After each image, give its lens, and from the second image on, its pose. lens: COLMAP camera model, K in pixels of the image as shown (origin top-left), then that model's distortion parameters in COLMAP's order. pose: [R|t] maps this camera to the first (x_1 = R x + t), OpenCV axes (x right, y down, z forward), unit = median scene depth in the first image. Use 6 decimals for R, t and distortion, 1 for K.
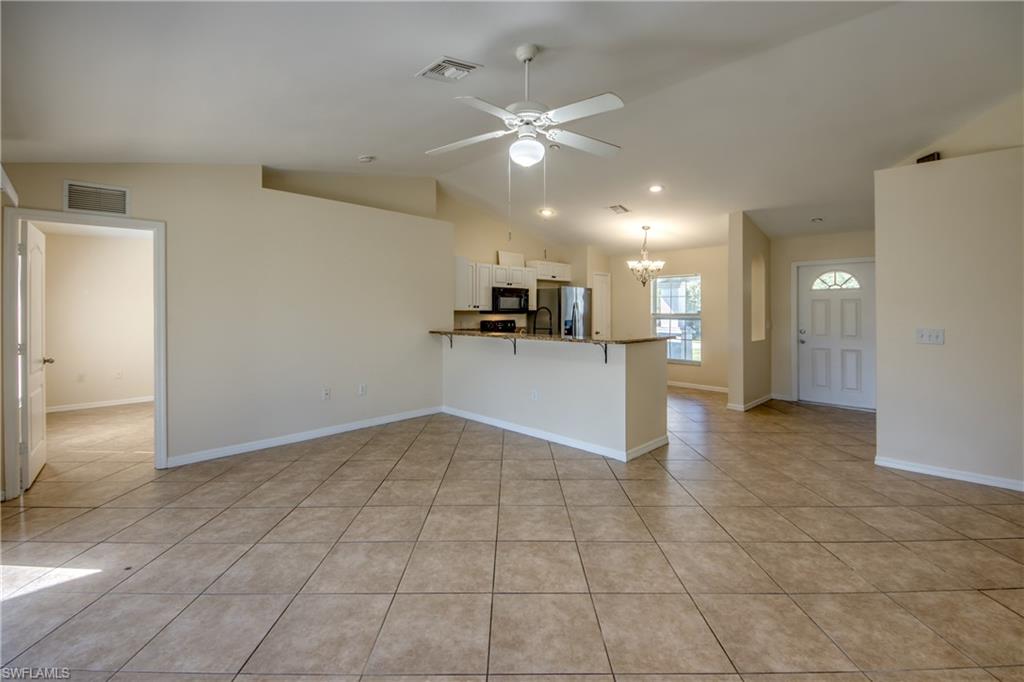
lens RADIAL K [[440.3, 0, 520.2], [0, 440.3, 313.1], [0, 0, 1]] dist [0.040521, -0.019688]
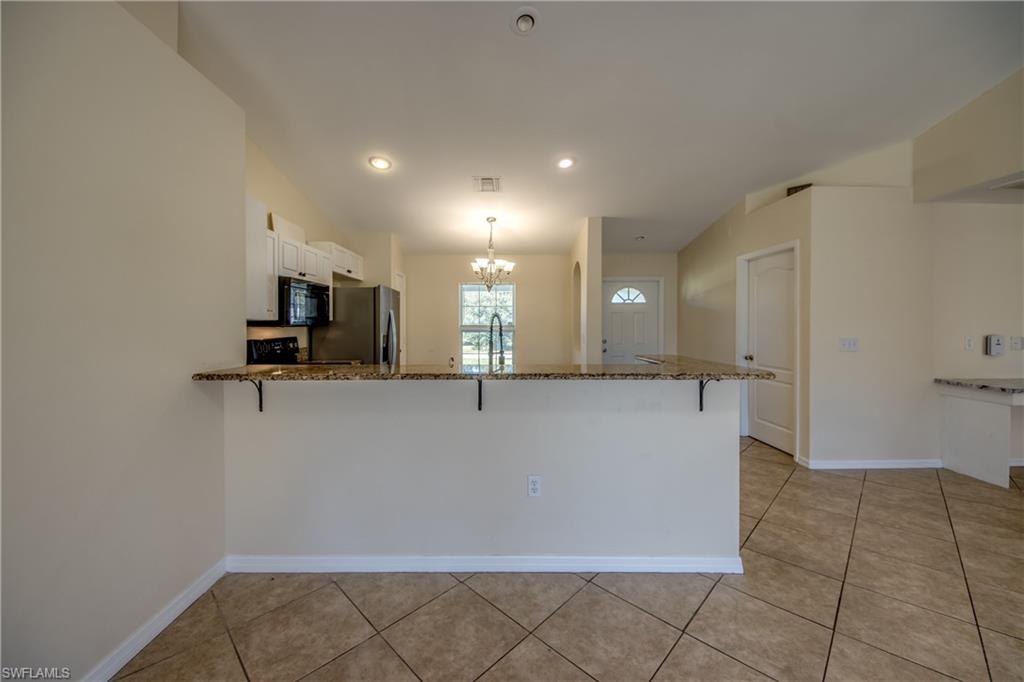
lens RADIAL K [[388.1, 0, 496.5], [0, 388.1, 326.4], [0, 0, 1]] dist [0.028871, -0.018971]
pose [[0.717423, -0.004570, 0.696623, -0.231877], [0.002942, 0.999989, 0.003530, 0.000597], [-0.696632, -0.000483, 0.717429, 0.543099]]
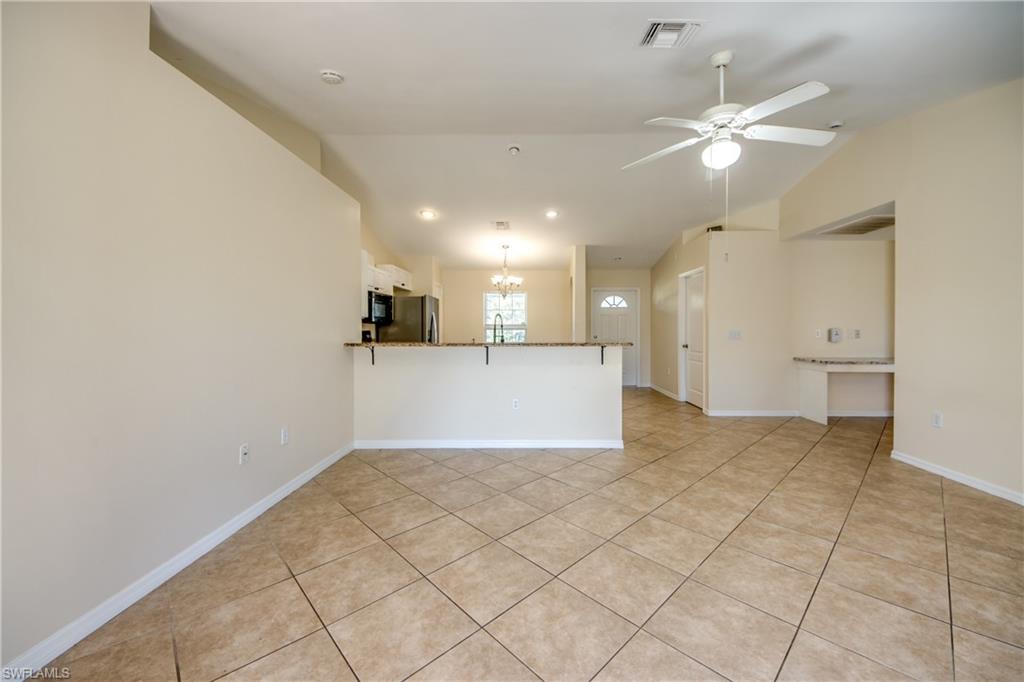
lens RADIAL K [[389.3, 0, 529.1], [0, 389.3, 332.3], [0, 0, 1]] dist [0.018083, -0.000132]
pose [[0.715325, -0.008707, 0.698737, -0.407967], [0.003018, 0.999952, 0.009371, 0.015621], [-0.698785, -0.004595, 0.715317, 0.285893]]
